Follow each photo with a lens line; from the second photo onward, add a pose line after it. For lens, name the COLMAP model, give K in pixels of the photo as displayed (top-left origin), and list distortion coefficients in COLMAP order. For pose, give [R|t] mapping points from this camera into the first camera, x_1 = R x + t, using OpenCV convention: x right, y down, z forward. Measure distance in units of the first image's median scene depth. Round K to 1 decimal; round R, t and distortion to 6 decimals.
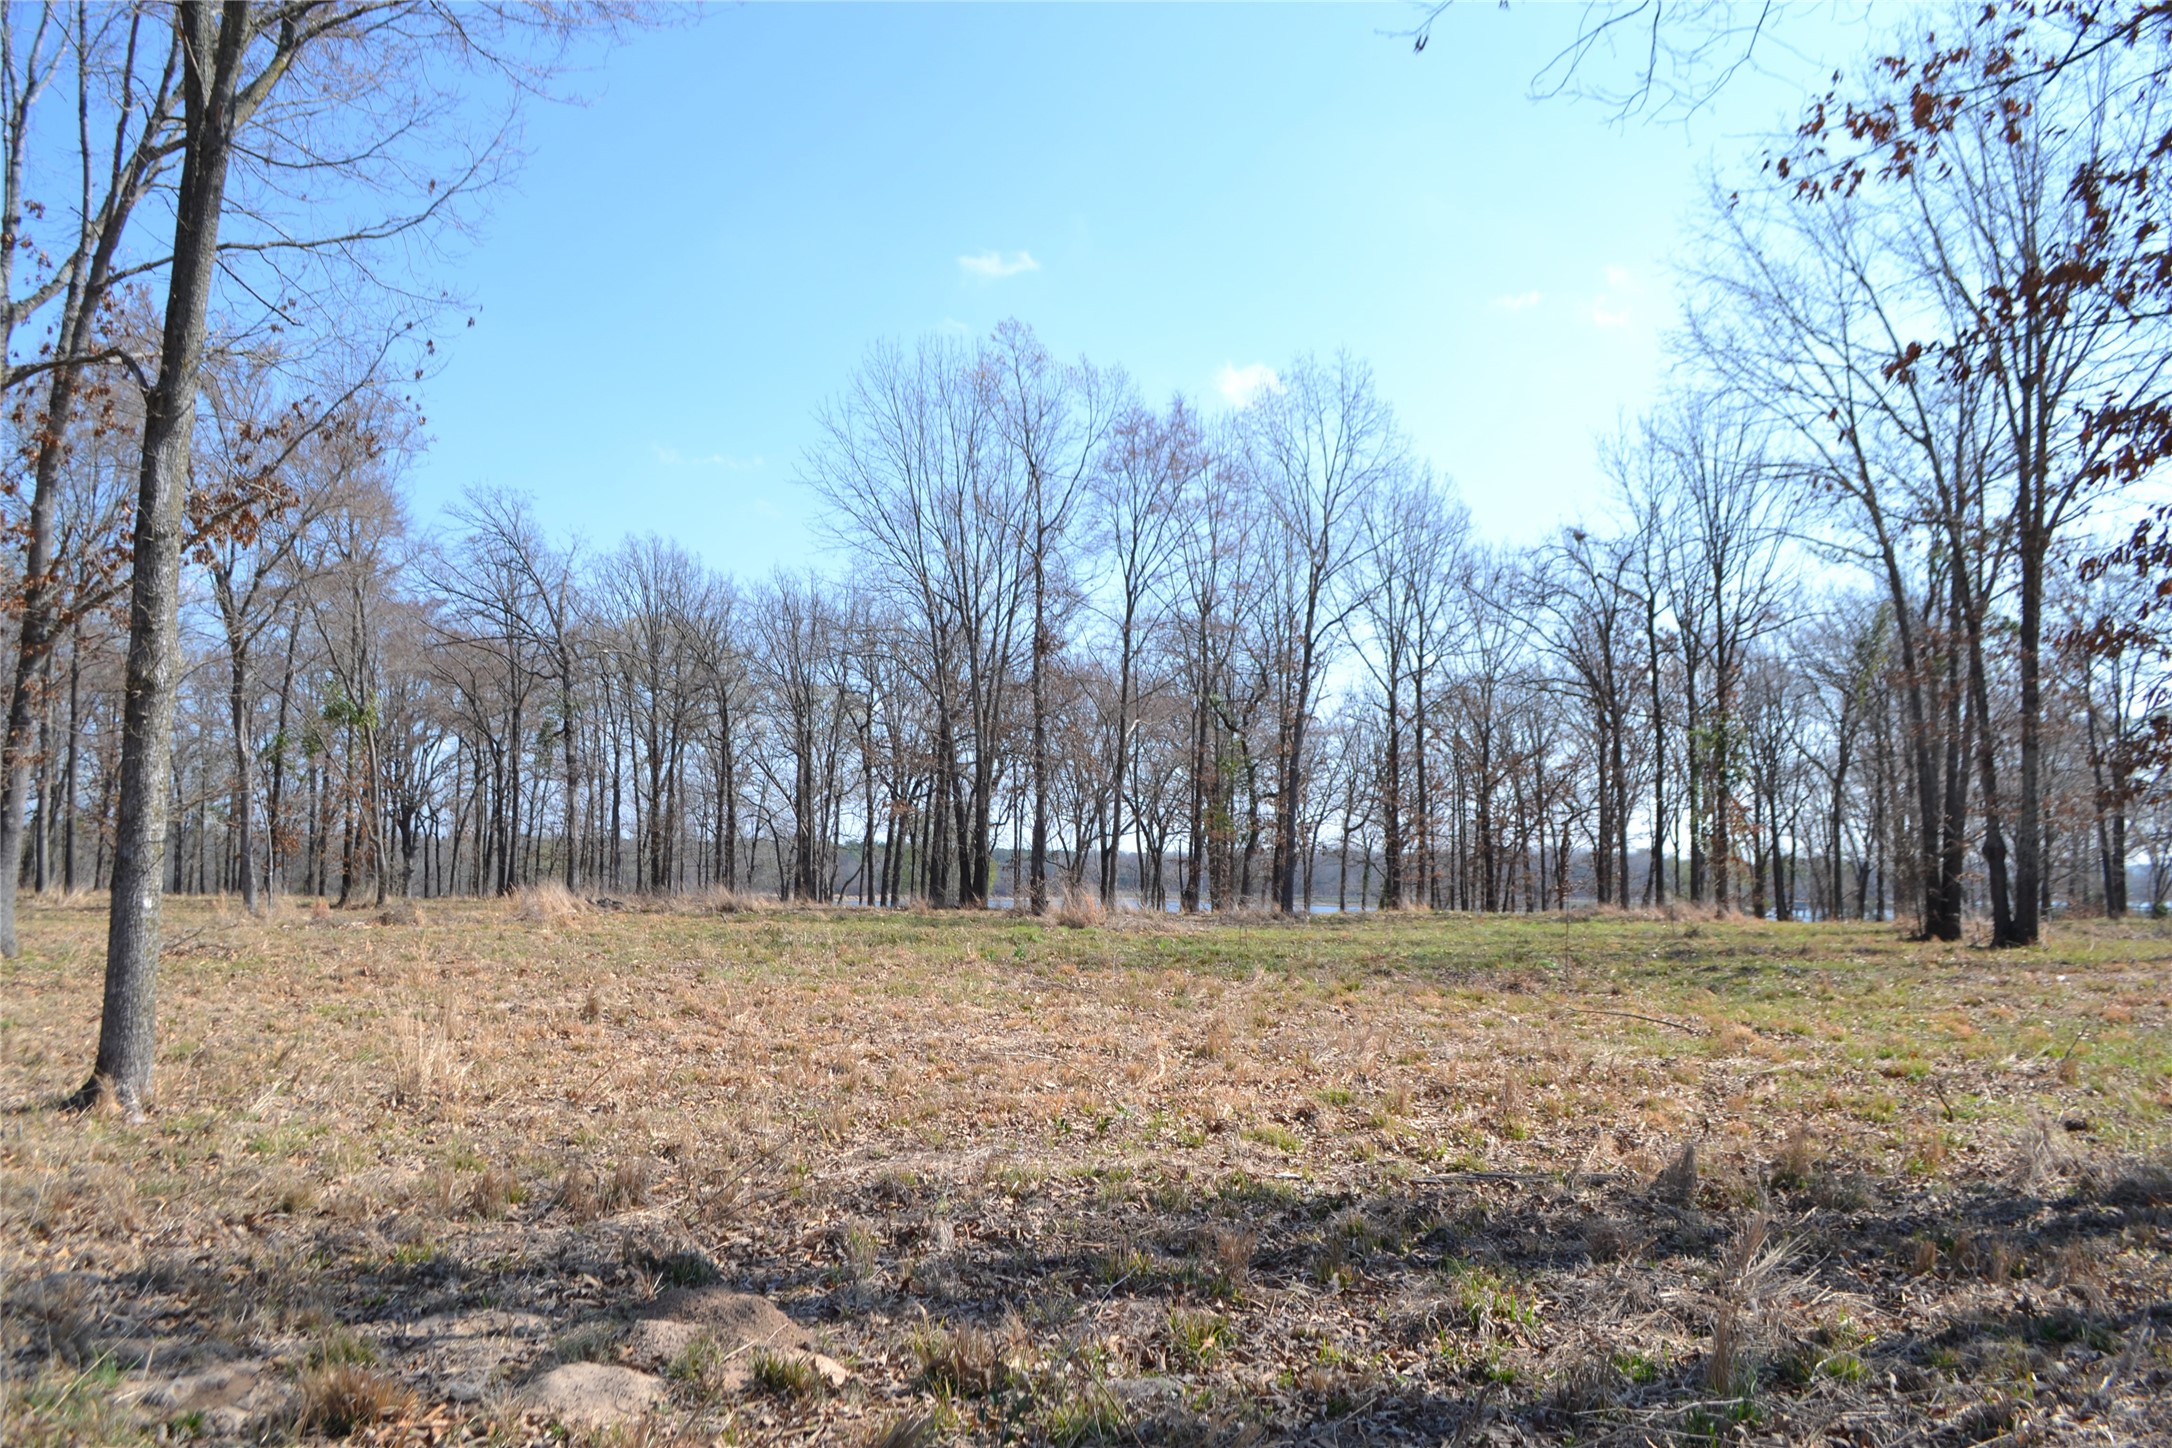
lens RADIAL K [[1897.0, 0, 1114.4], [0, 1897.0, 723.8], [0, 0, 1]] dist [0.002199, -0.007265]
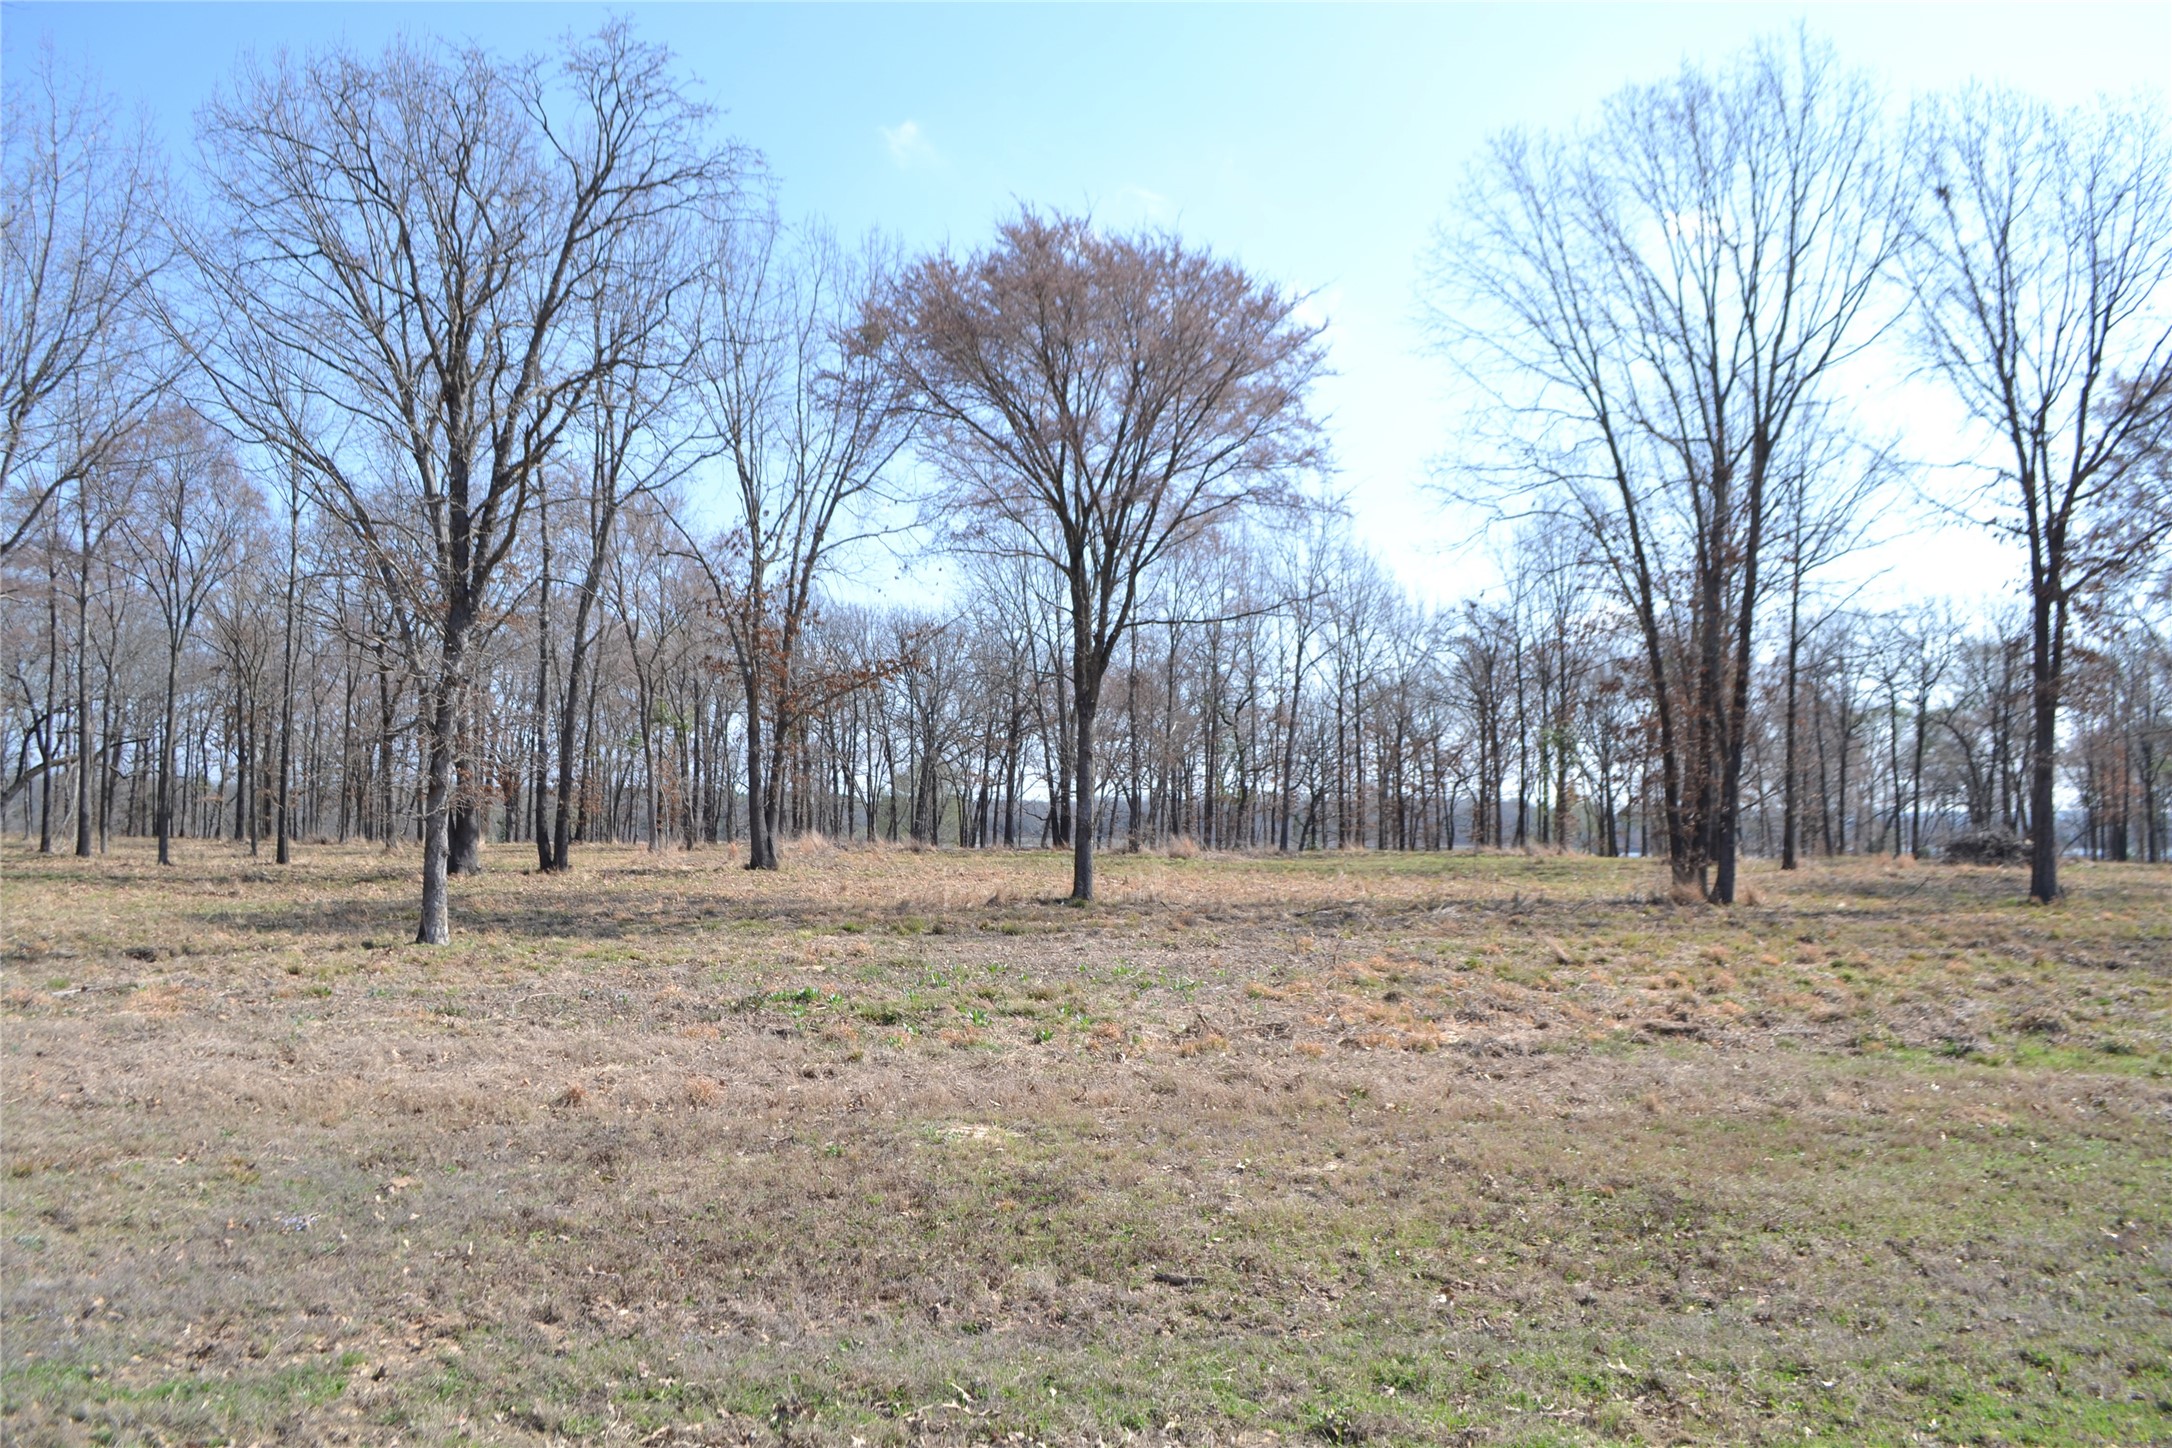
lens RADIAL K [[1897.0, 0, 1114.4], [0, 1897.0, 723.8], [0, 0, 1]] dist [0.002199, -0.007265]
pose [[0.997945, 0.000759, 0.064070, -0.099951], [-0.002563, 0.999603, 0.028073, -0.032719], [-0.064024, -0.028180, 0.997550, -0.361516]]
